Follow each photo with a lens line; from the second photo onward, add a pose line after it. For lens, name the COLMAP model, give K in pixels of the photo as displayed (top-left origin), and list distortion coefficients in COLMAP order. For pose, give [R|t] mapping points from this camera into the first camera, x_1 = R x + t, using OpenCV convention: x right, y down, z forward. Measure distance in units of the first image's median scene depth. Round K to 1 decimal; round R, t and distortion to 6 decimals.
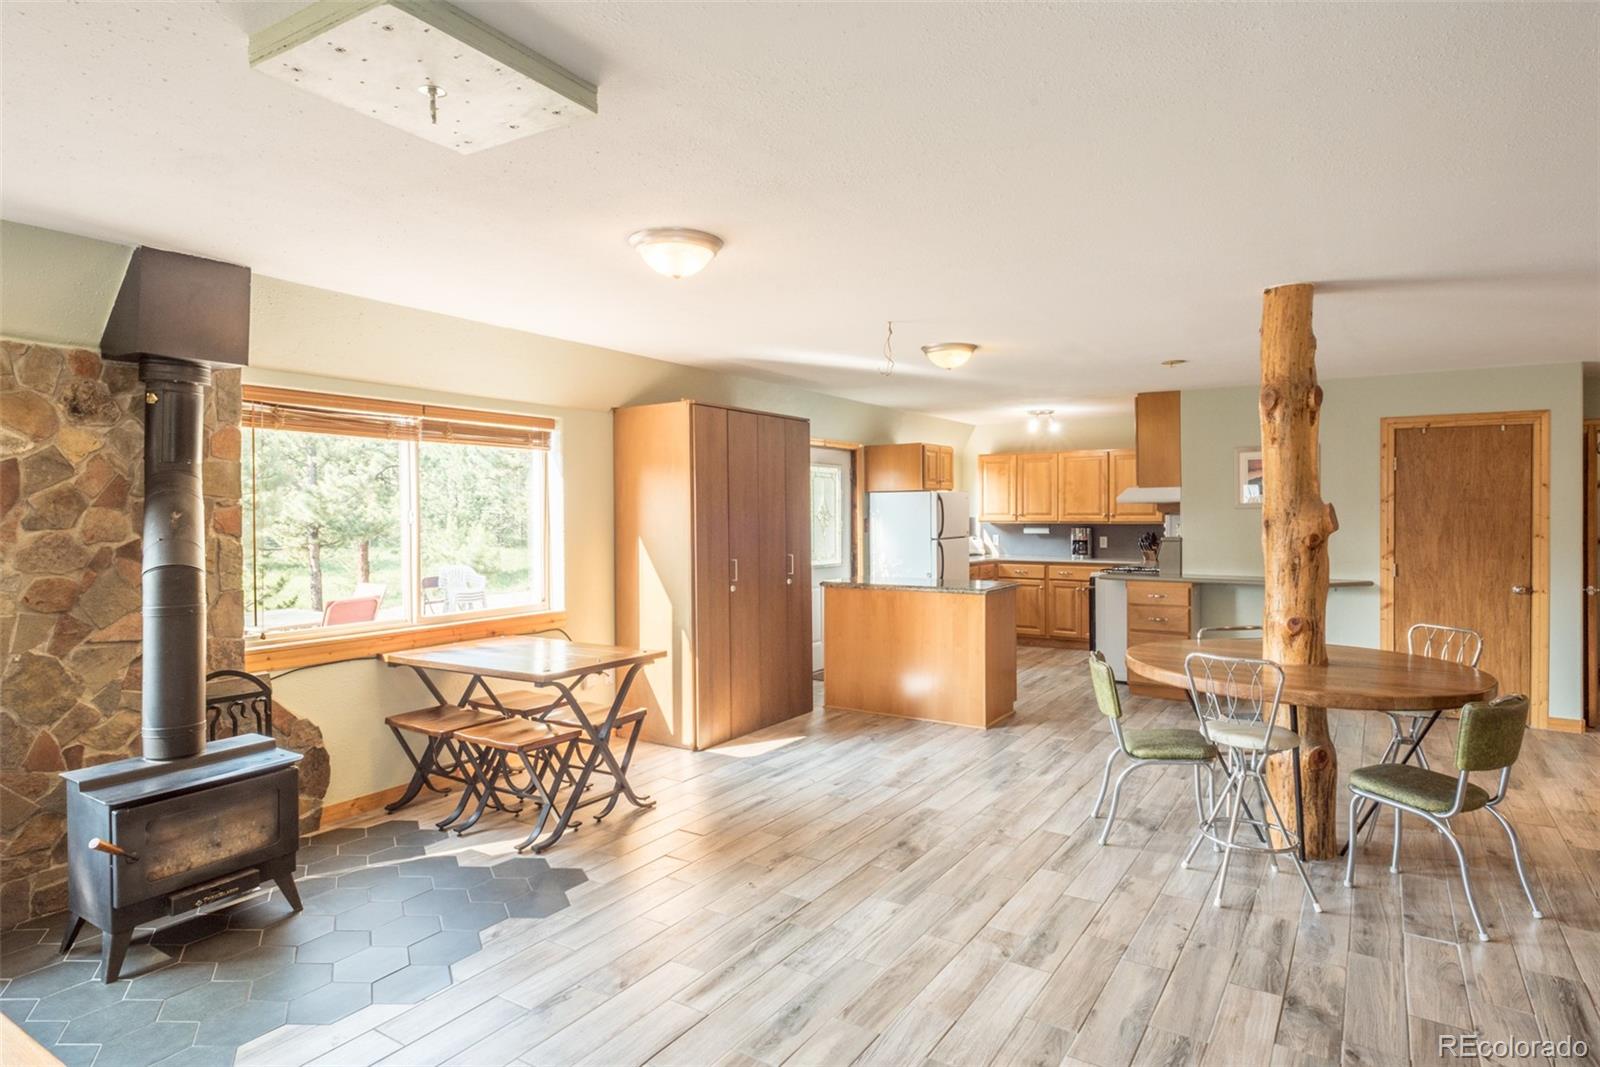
lens RADIAL K [[877.9, 0, 812.0], [0, 877.9, 515.2], [0, 0, 1]] dist [0.001217, -0.001194]
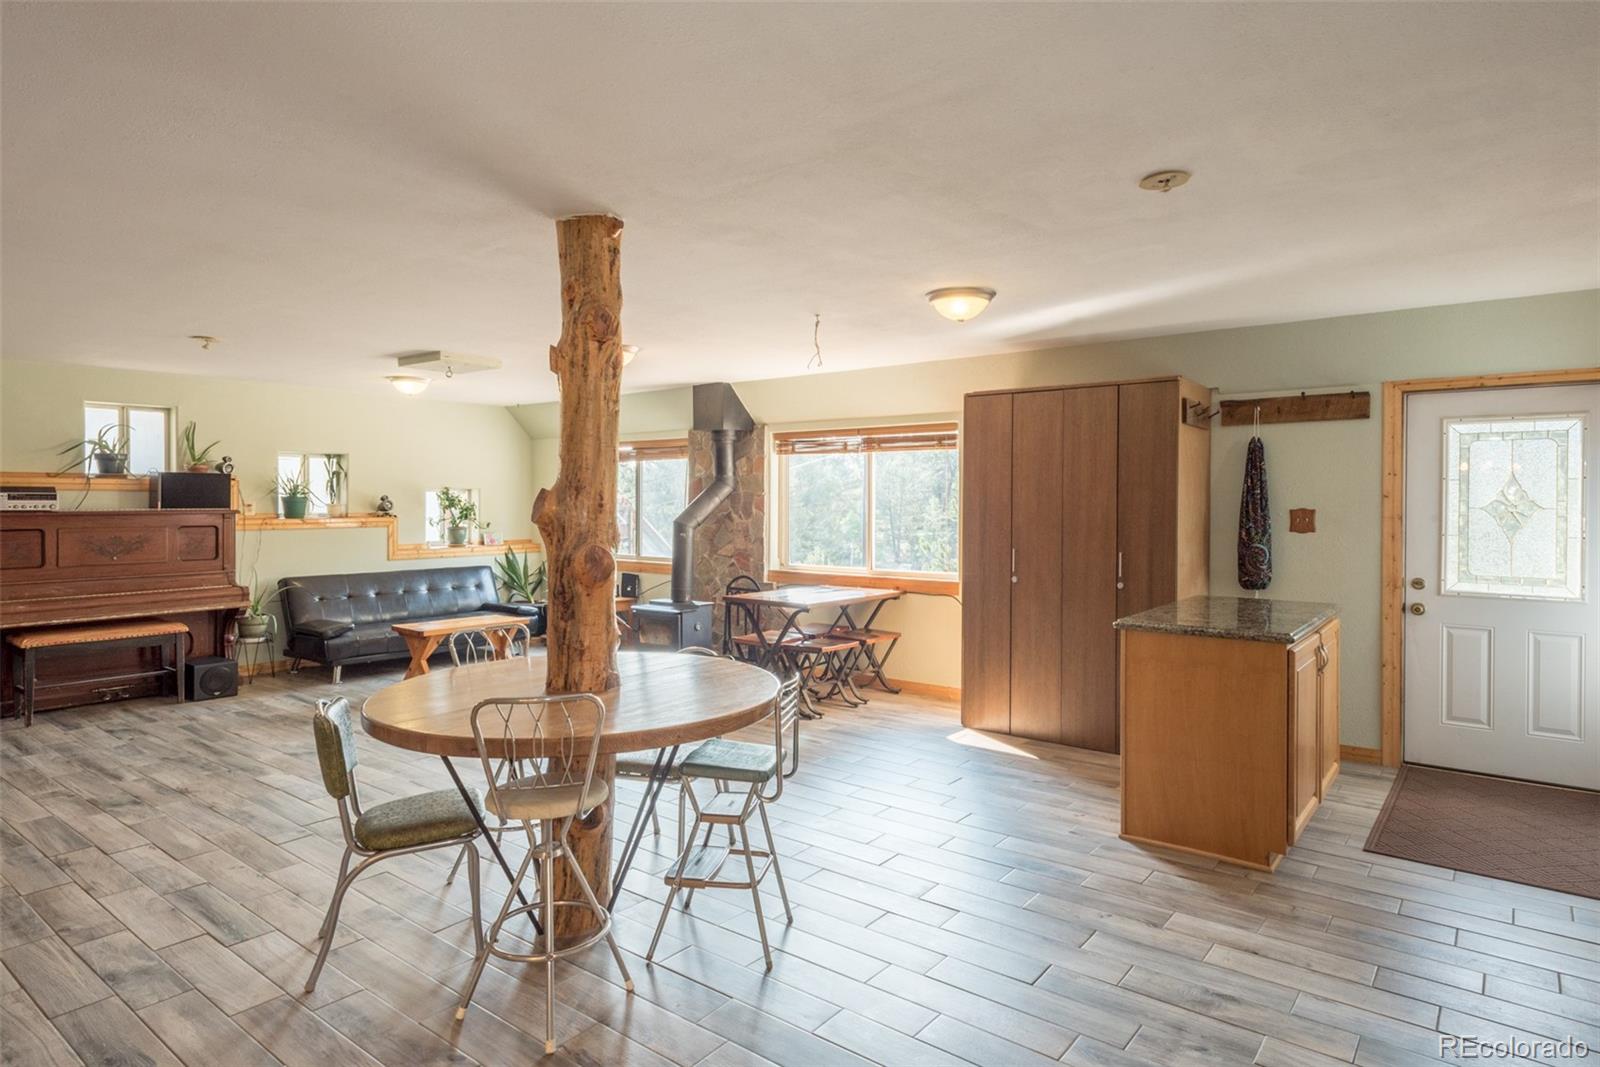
lens RADIAL K [[904.8, 0, 804.6], [0, 904.8, 501.4], [0, 0, 1]] dist [0.007610, -0.001100]
pose [[-0.085983, 0.003274, -0.996291, 0.911706], [-0.006612, 0.999971, 0.003856, -0.004026], [0.996275, 0.006919, -0.085959, 0.854573]]
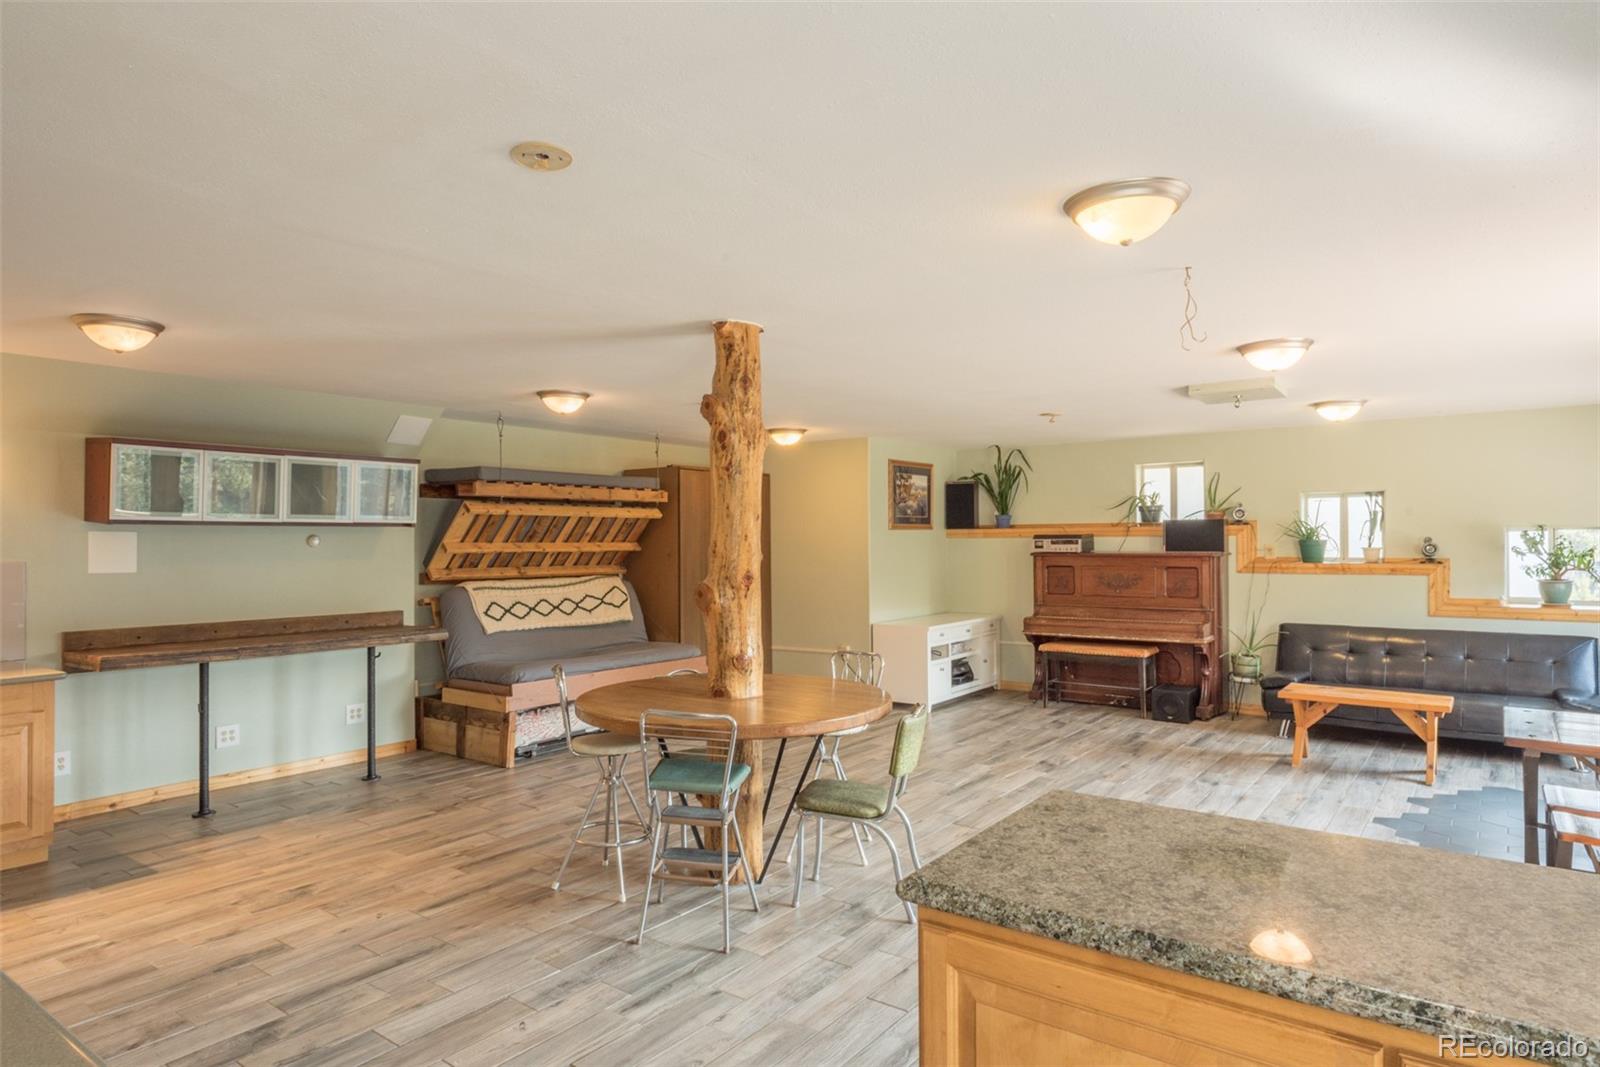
lens RADIAL K [[939.5, 0, 759.0], [0, 939.5, 536.3], [0, 0, 1]] dist [0.026630, -0.003036]
pose [[-0.995670, 0.008441, 0.092572, 0.281948], [0.008233, 0.999963, -0.002628, -0.008690], [-0.092590, -0.001854, -0.995703, 1.399864]]
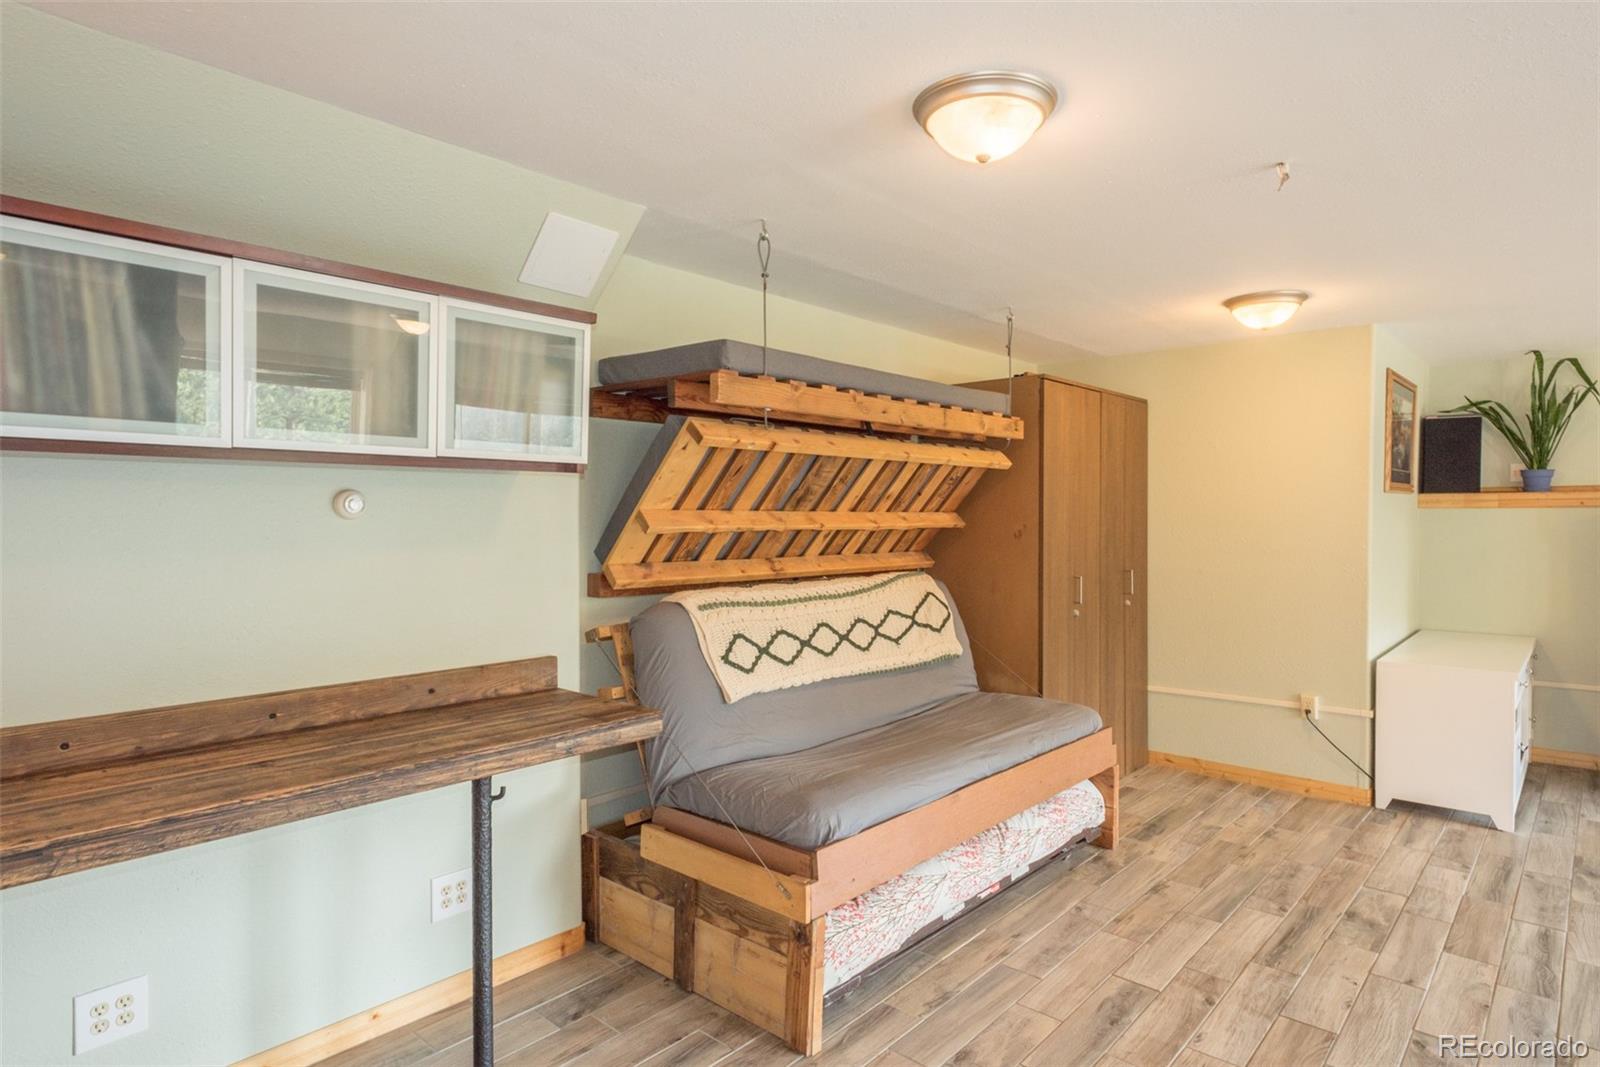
lens RADIAL K [[886.8, 0, 830.6], [0, 886.8, 523.1], [0, 0, 1]] dist [0.005920, 0.000766]
pose [[-0.990206, 0.003385, 0.139574, 0.609135], [0.004906, 0.999932, 0.010558, -0.004181], [-0.139528, 0.011139, -0.990155, 0.746245]]
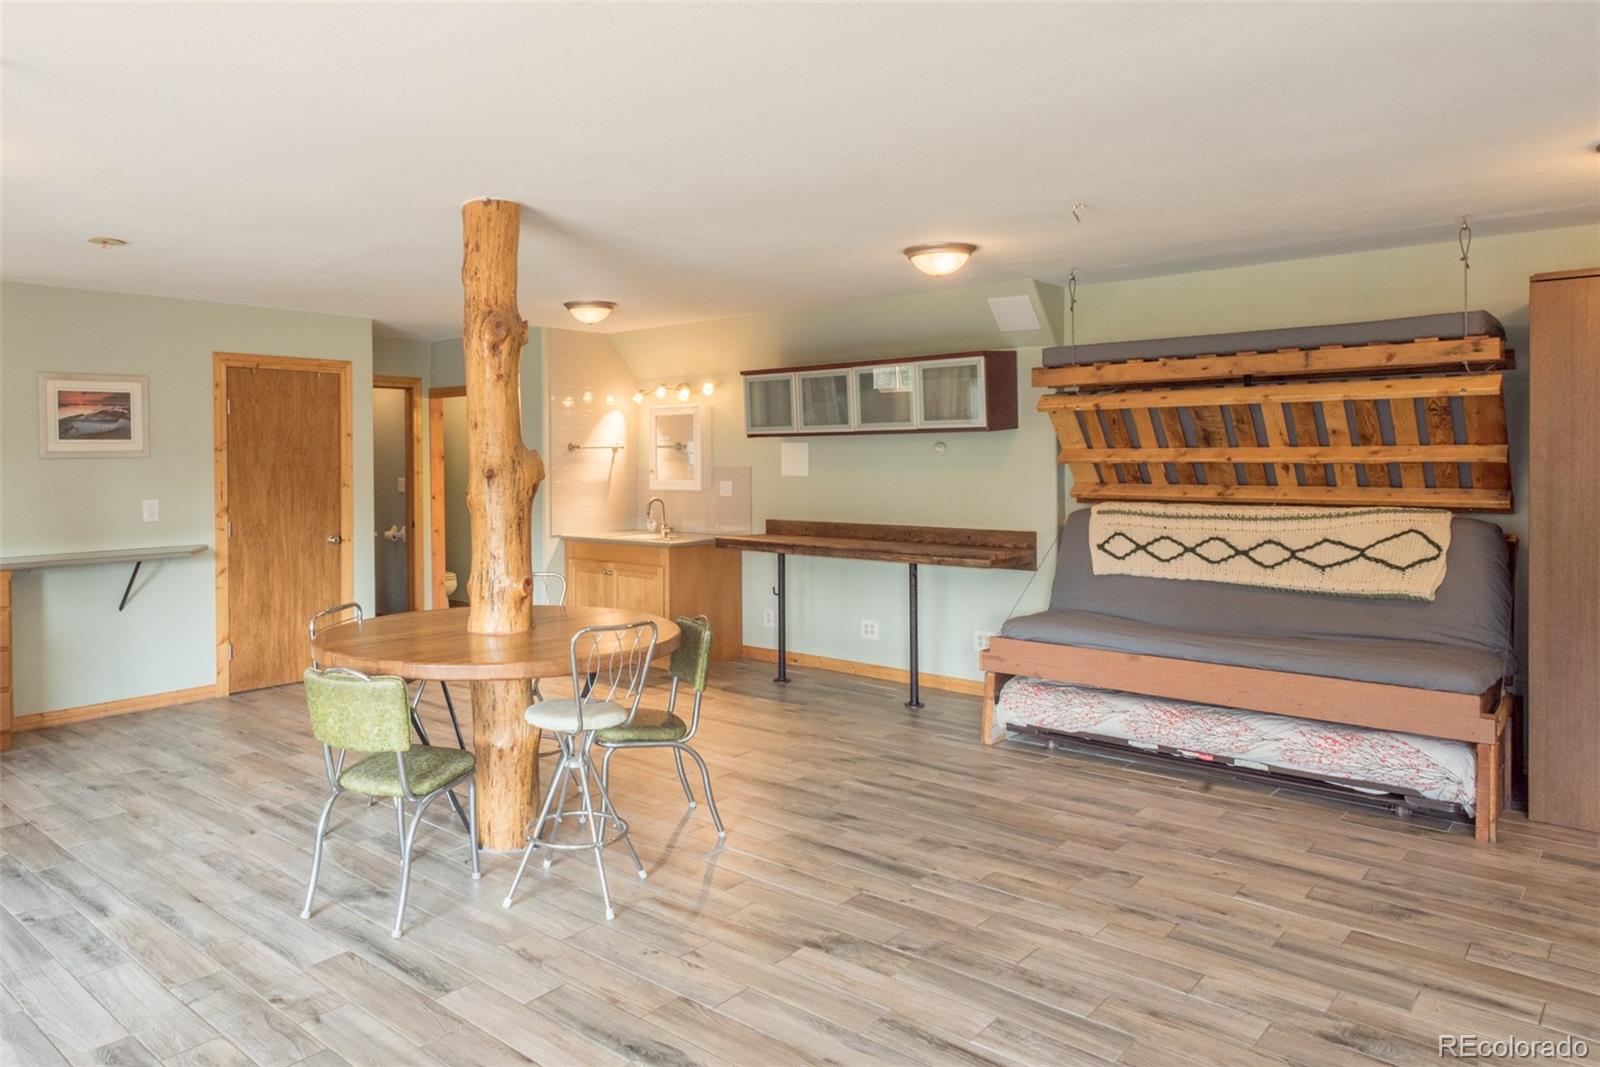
lens RADIAL K [[1049.7, 0, 653.8], [0, 1049.7, 466.1], [0, 0, 1]] dist [0.008517, -0.000226]
pose [[0.192660, -0.007713, 0.981235, -0.304965], [0.012055, 0.999912, 0.005493, -0.000829], [-0.981191, 0.010771, 0.192736, 0.433160]]
